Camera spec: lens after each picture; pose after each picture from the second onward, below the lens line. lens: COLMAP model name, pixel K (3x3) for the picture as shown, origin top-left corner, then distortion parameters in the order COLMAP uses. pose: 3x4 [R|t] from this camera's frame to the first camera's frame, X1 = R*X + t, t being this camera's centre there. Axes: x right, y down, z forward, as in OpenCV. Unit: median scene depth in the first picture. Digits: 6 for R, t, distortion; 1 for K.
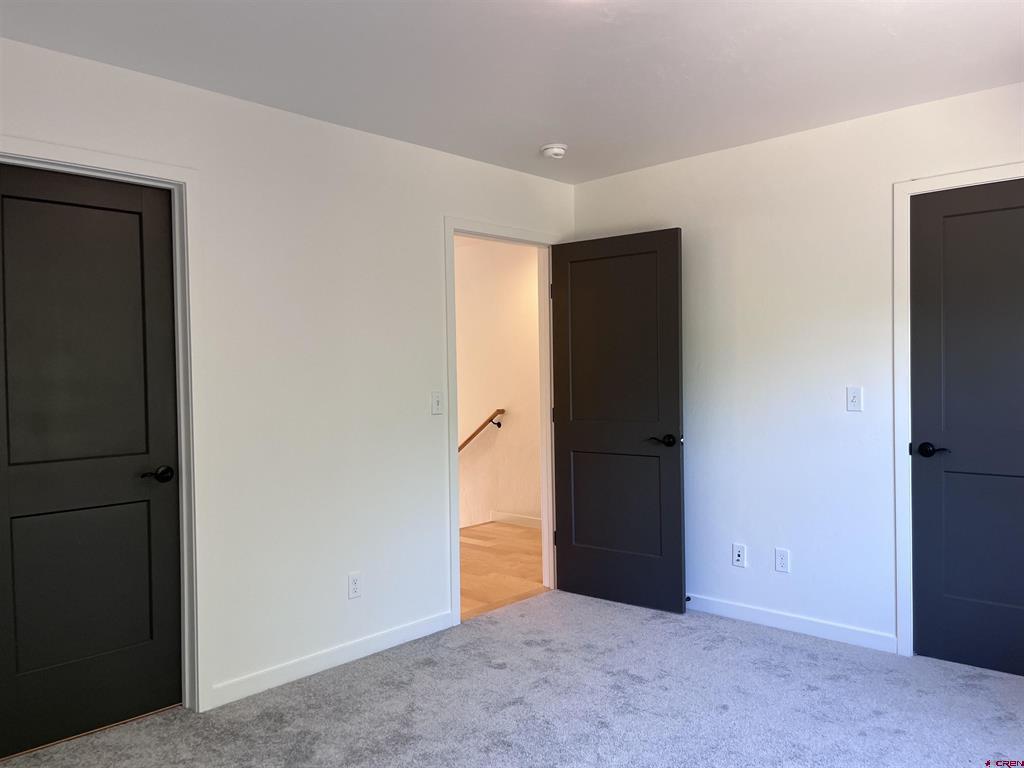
lens RADIAL K [[778.9, 0, 503.0], [0, 778.9, 387.0], [0, 0, 1]] dist [0.062183, -0.077045]
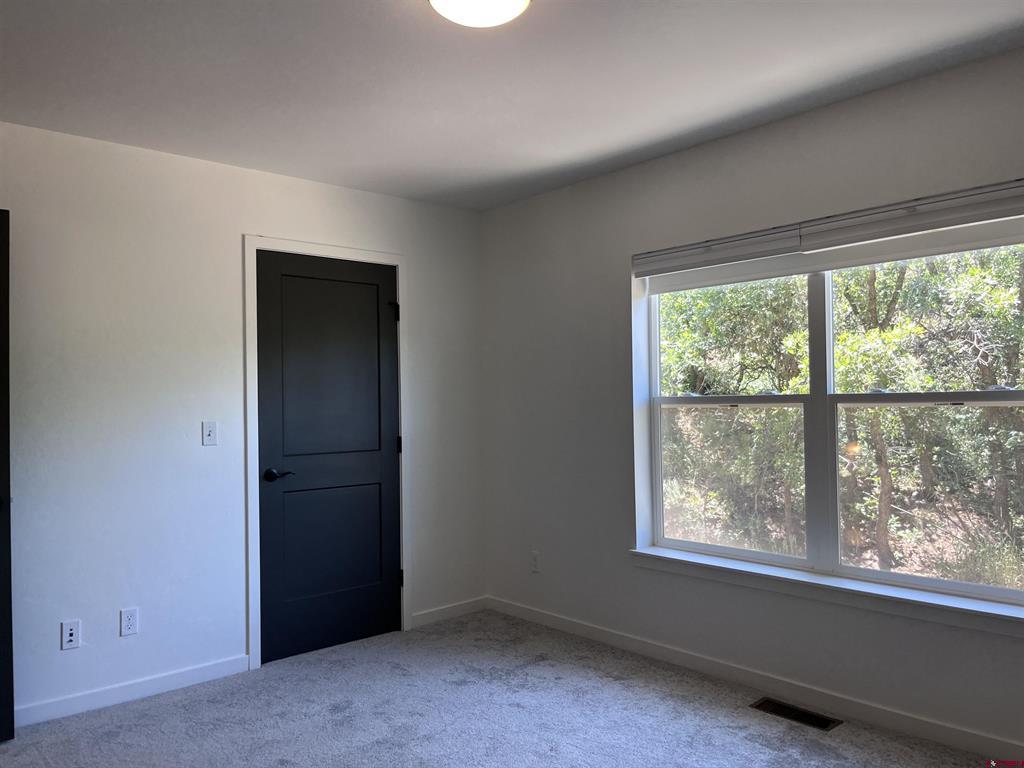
lens RADIAL K [[778.9, 0, 503.0], [0, 778.9, 387.0], [0, 0, 1]] dist [0.062183, -0.077045]
pose [[0.103072, 0.037671, 0.993960, -0.537857], [0.036206, 0.998478, -0.041597, 0.011778], [-0.994015, 0.040274, 0.101552, 0.533727]]
